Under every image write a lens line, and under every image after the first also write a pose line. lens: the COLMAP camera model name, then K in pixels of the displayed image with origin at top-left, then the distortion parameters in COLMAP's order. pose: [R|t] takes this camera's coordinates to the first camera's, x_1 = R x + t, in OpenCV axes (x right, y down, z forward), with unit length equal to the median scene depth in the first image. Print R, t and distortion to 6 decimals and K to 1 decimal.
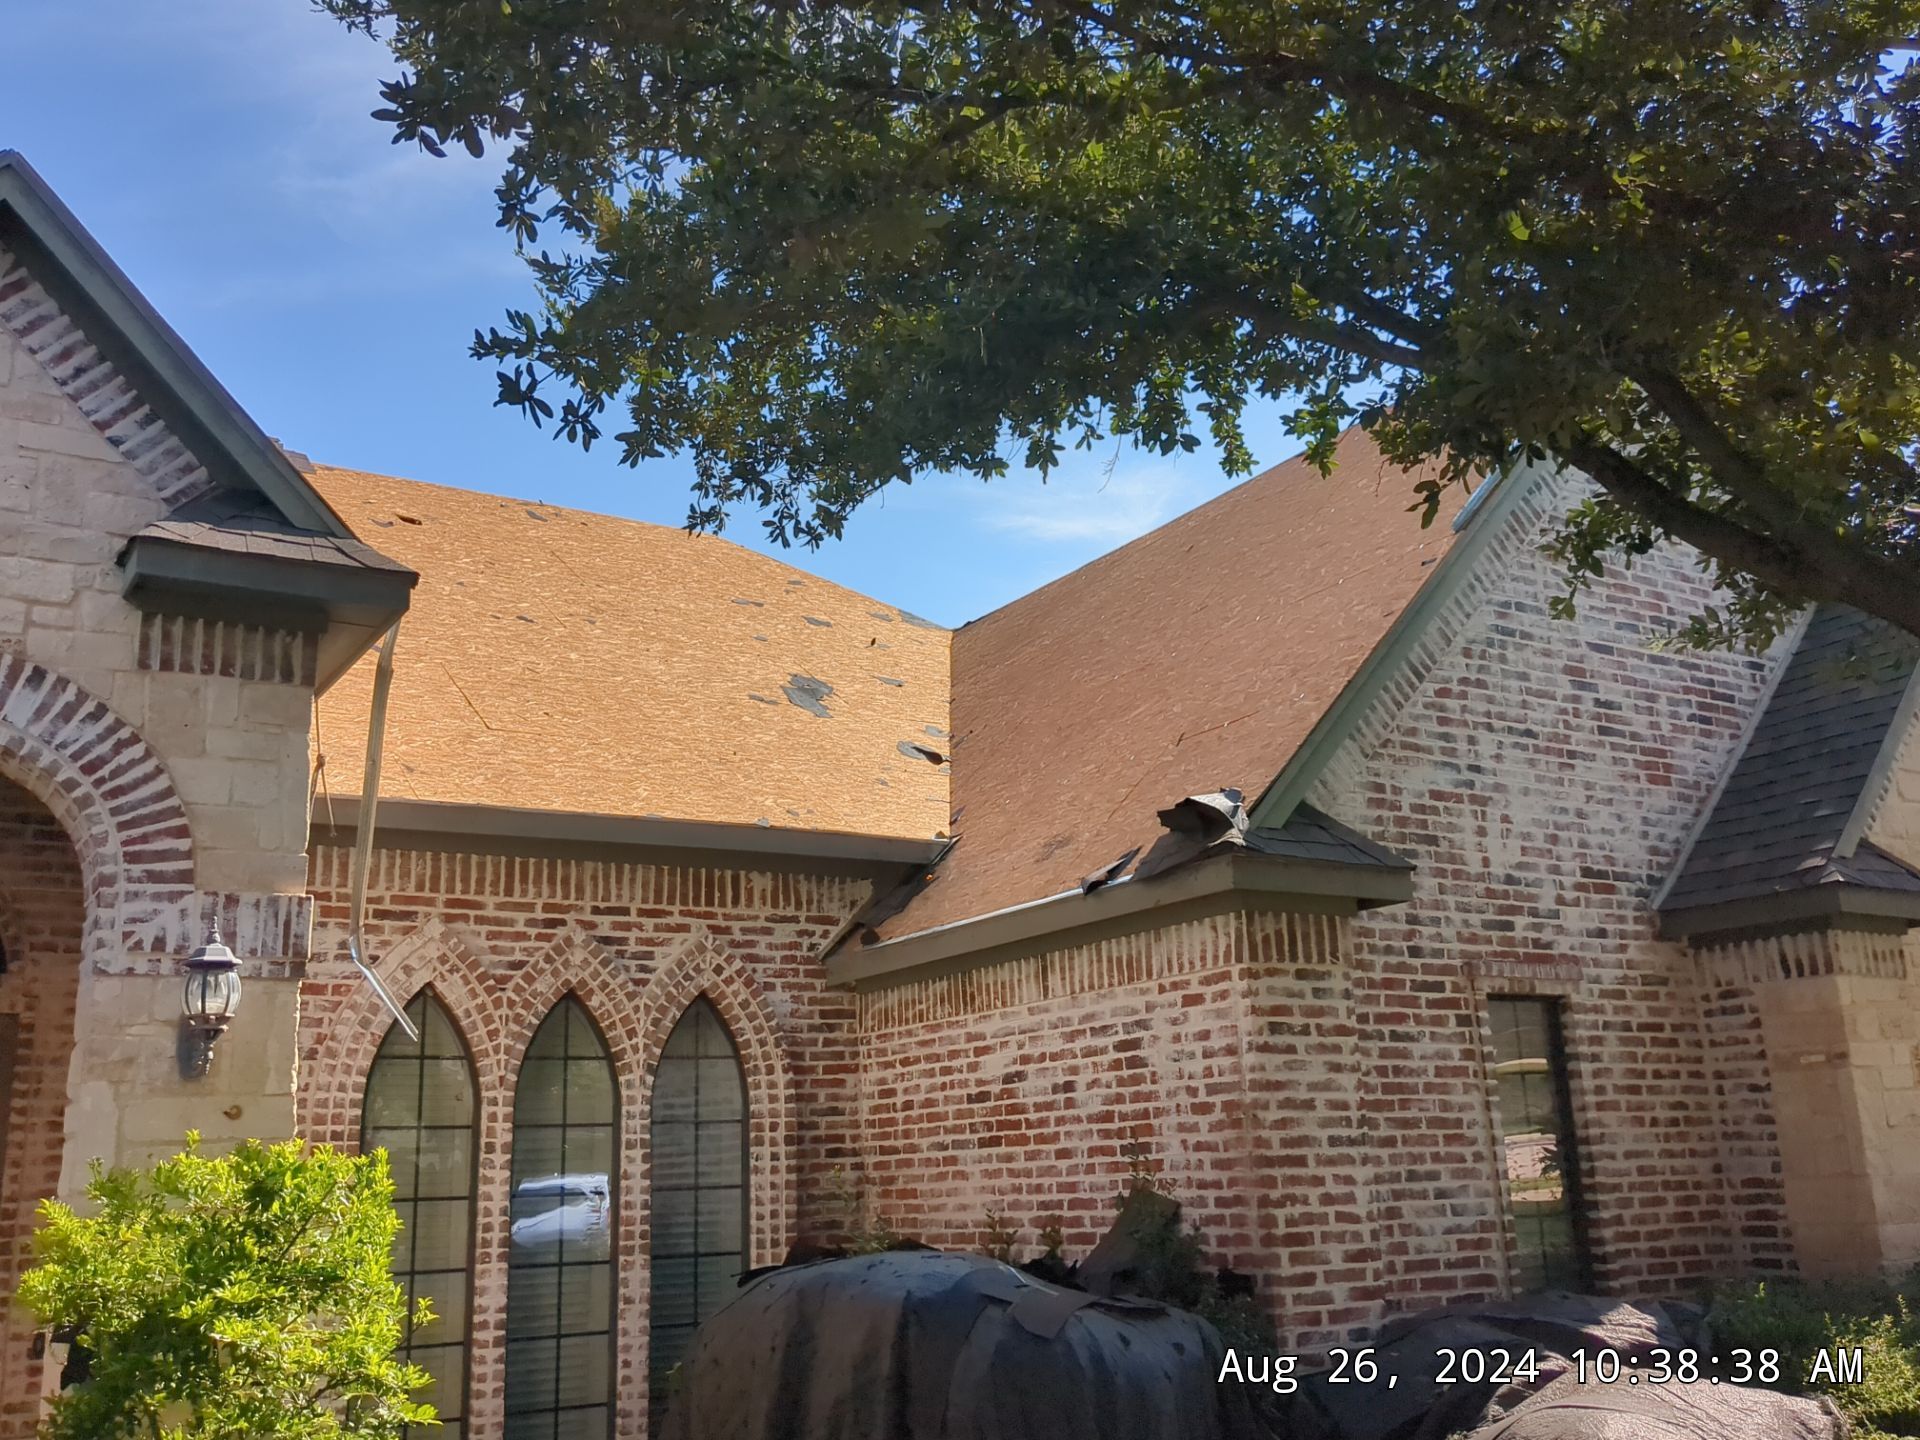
lens RADIAL K [[1697.8, 0, 960.0], [0, 1697.8, 720.0], [0, 0, 1]] dist [0.008372, -0.103935]
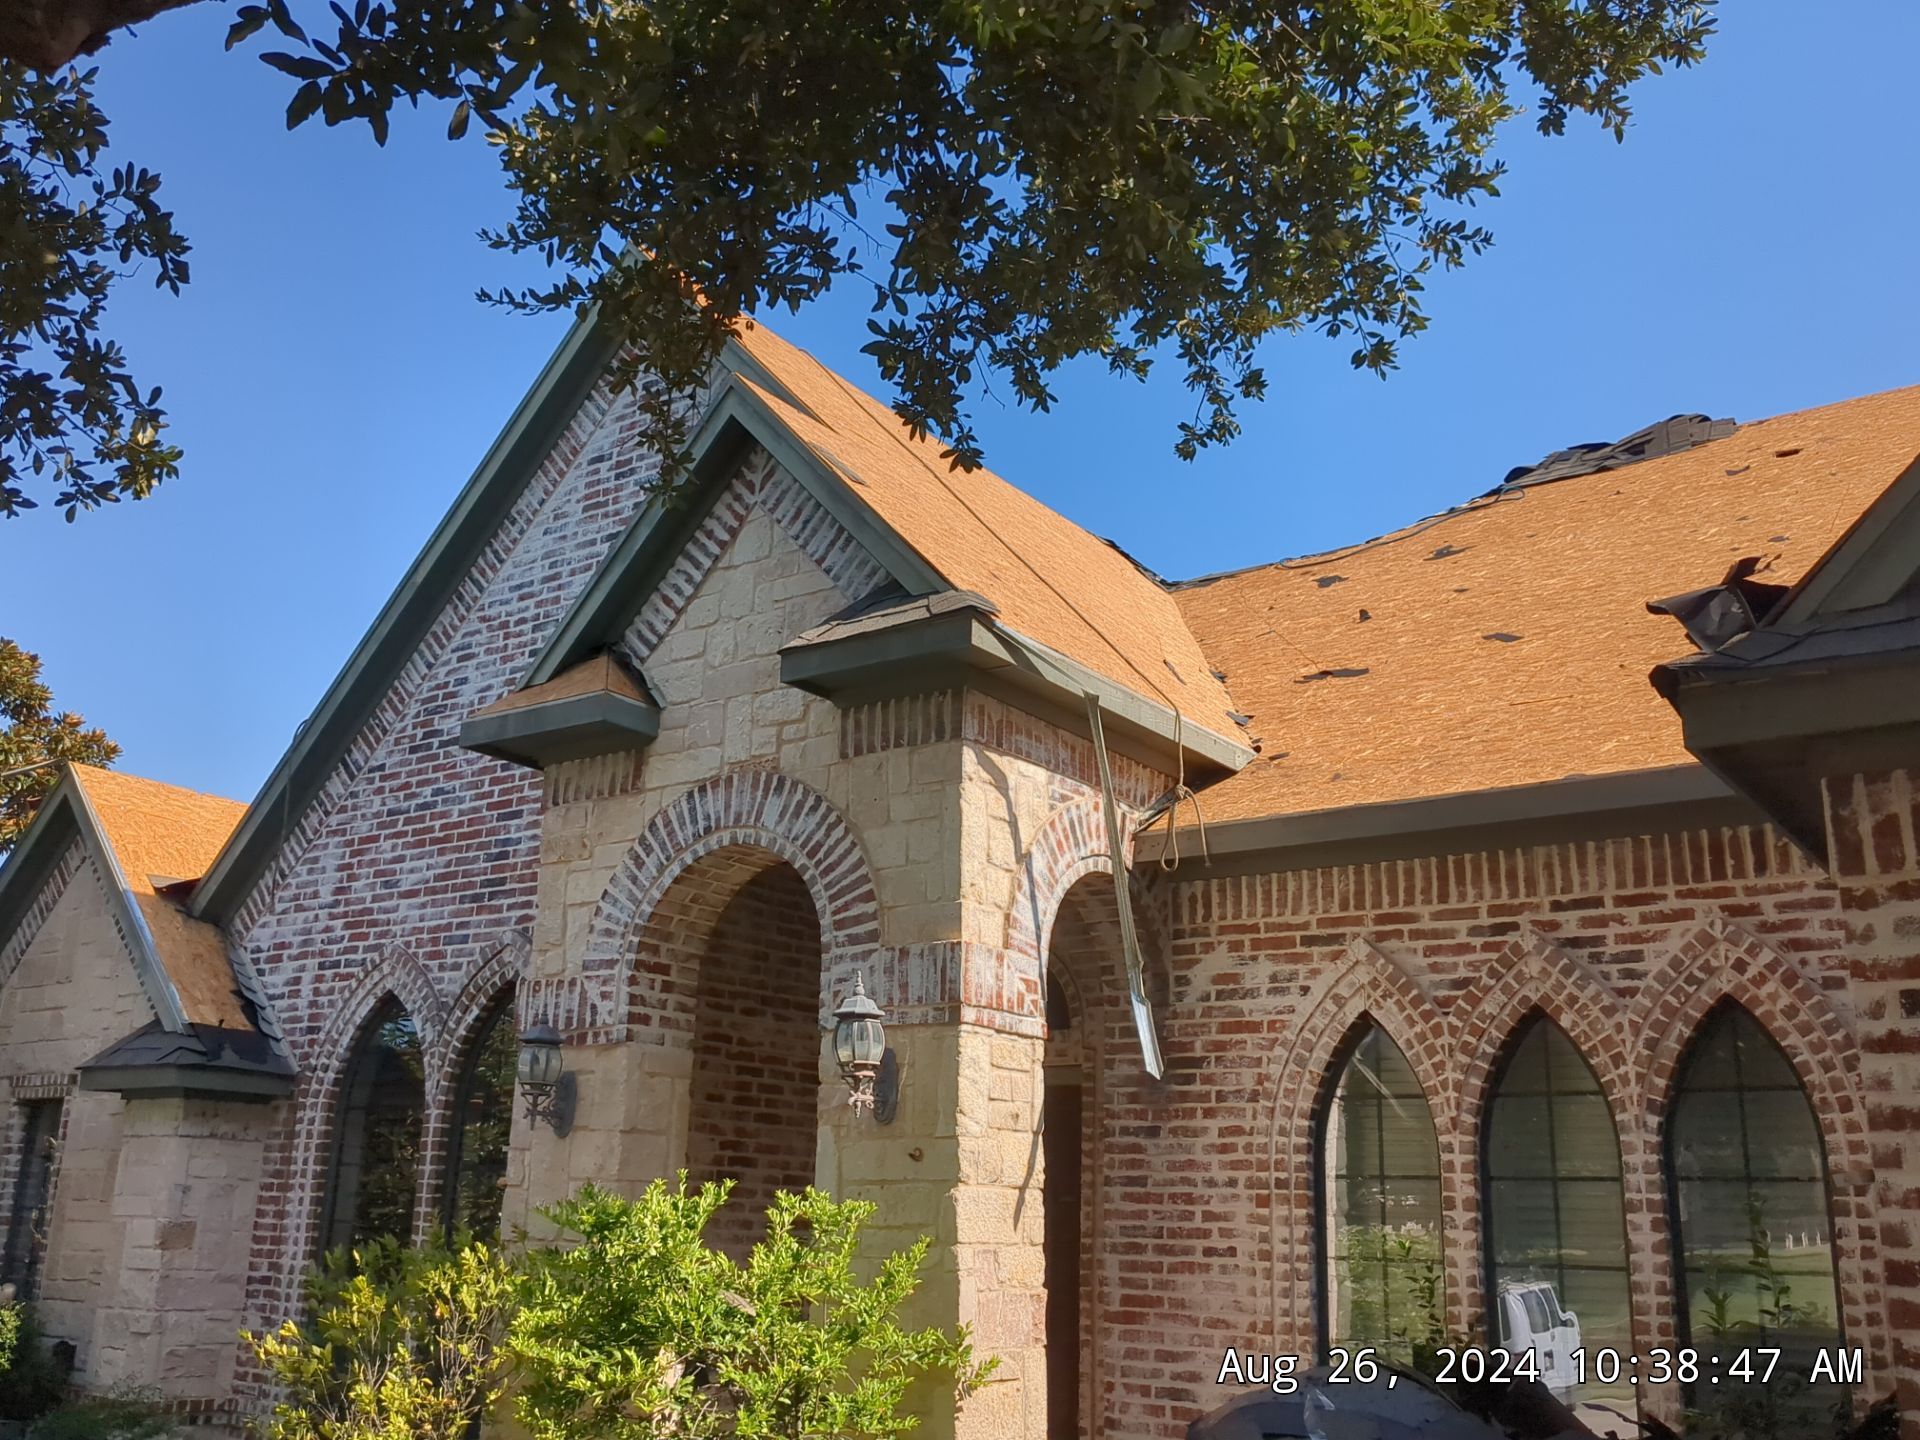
lens RADIAL K [[1697.8, 0, 960.0], [0, 1697.8, 720.0], [0, 0, 1]] dist [0.008372, -0.103935]
pose [[0.364444, -0.213111, -0.906512, 0.431065], [0.191350, 0.969827, -0.151067, 0.097267], [0.911354, -0.118405, 0.394226, 0.460489]]
